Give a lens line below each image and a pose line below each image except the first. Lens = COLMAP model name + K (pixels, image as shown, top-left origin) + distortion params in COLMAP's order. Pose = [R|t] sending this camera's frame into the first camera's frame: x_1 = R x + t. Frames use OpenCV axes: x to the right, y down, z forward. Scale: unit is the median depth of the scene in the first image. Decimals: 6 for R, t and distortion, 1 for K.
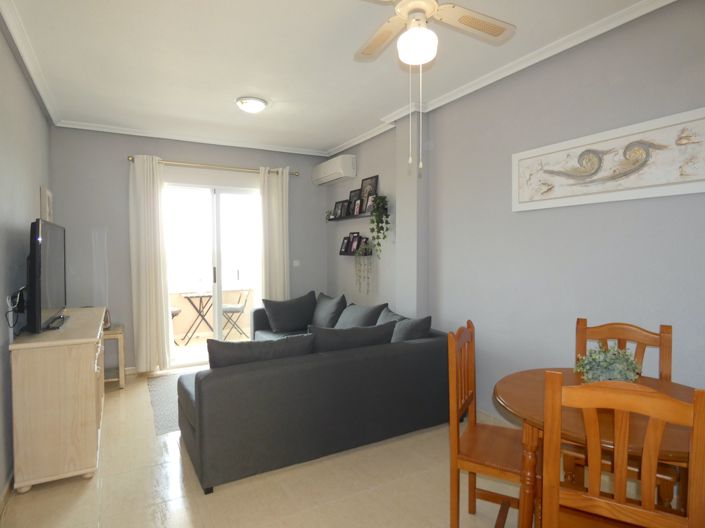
lens RADIAL K [[418.4, 0, 351.6], [0, 418.4, 264.1], [0, 0, 1]] dist [-0.007729, 0.001621]
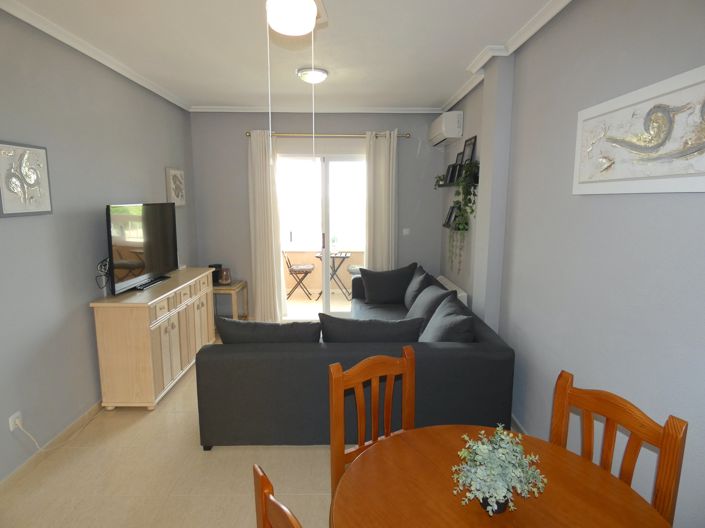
lens RADIAL K [[418.4, 0, 354.2], [0, 418.4, 265.6], [0, 0, 1]] dist [-0.007729, 0.001621]
pose [[0.883067, 0.082739, -0.461894, 0.311191], [-0.023732, 0.990947, 0.132137, -0.071614], [0.468646, -0.105724, 0.877037, 0.145213]]
